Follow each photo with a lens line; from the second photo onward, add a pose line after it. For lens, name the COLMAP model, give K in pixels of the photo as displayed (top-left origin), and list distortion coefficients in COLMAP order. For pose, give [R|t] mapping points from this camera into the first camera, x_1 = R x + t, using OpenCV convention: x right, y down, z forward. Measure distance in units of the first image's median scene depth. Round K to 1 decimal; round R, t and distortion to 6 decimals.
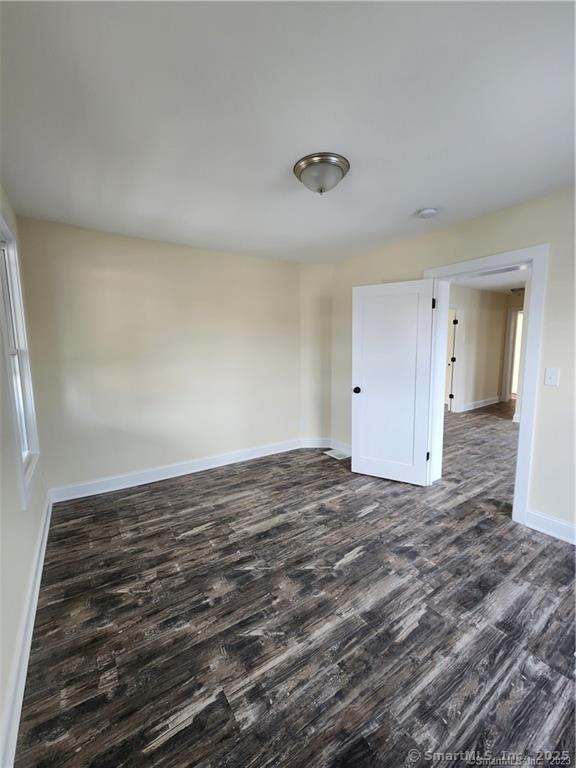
lens RADIAL K [[315.0, 0, 288.0], [0, 315.0, 384.0], [0, 0, 1]] dist [0.000885, -0.002752]
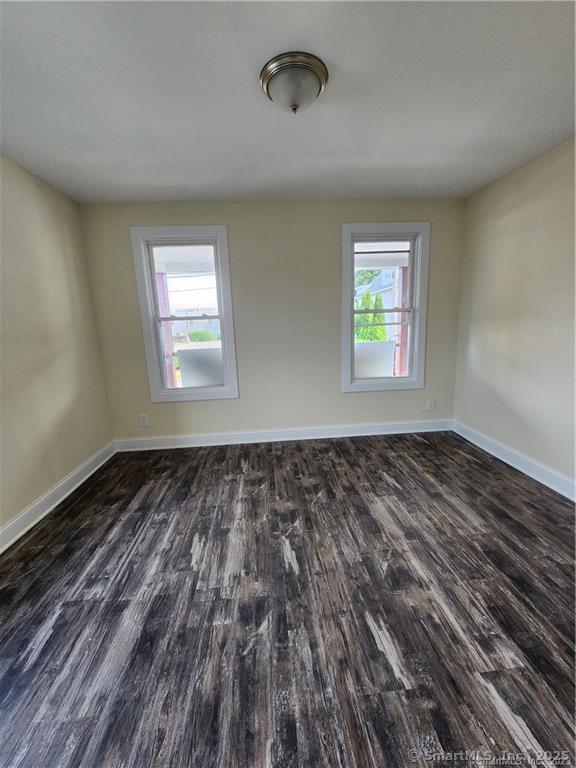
lens RADIAL K [[315.0, 0, 288.0], [0, 315.0, 384.0], [0, 0, 1]] dist [0.000885, -0.002752]
pose [[-0.483638, 0.194770, -0.853322, 0.881206], [-0.067170, 0.963792, 0.258055, -0.121222], [0.872687, 0.182123, -0.453044, 1.371084]]
